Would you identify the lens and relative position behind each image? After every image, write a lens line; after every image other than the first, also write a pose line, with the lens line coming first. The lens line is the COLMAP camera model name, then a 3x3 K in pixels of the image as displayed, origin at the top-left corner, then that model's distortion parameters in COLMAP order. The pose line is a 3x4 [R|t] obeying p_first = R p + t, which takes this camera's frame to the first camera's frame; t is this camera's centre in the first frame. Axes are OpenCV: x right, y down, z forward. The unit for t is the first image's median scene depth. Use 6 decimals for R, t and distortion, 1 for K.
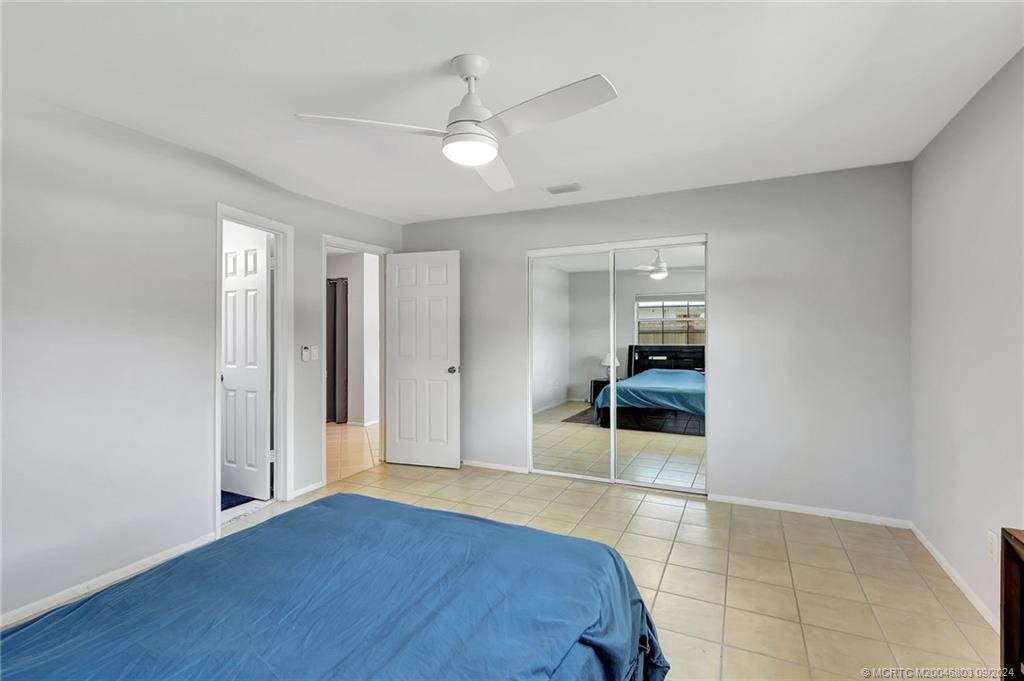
lens RADIAL K [[476.1, 0, 512.6], [0, 476.1, 336.2], [0, 0, 1]] dist [0.000018, 0.000133]
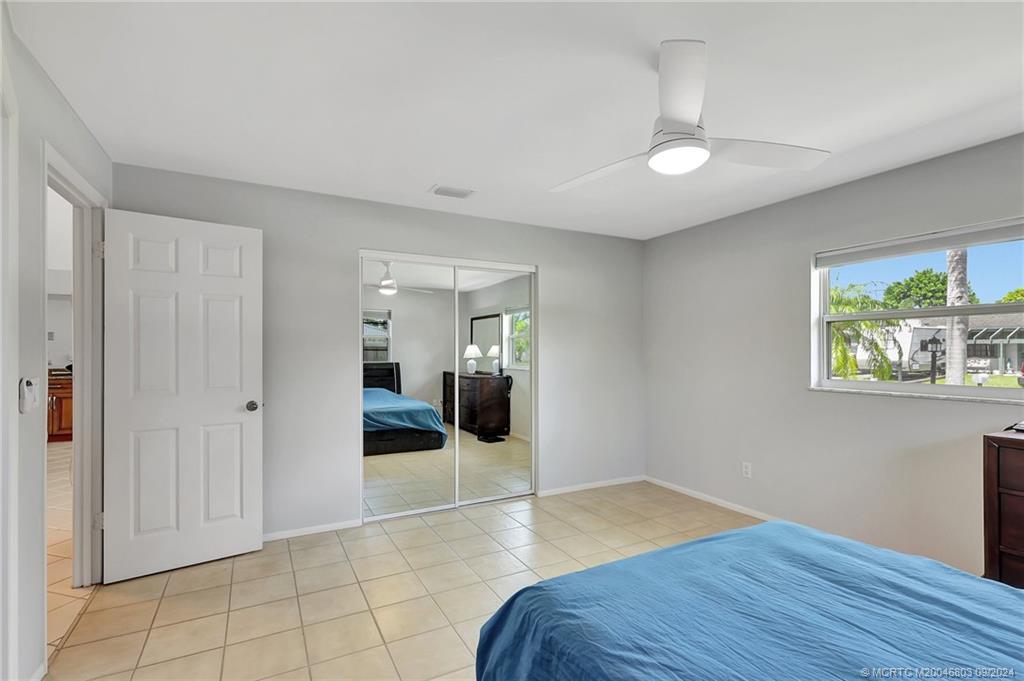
lens RADIAL K [[481.1, 0, 518.2], [0, 481.1, 358.6], [0, 0, 1]] dist [-0.001212, -0.000186]
pose [[0.576887, -0.007930, 0.816786, -0.465386], [-0.002689, 0.999929, 0.011608, -0.005068], [-0.816820, -0.008893, 0.576825, 0.301934]]
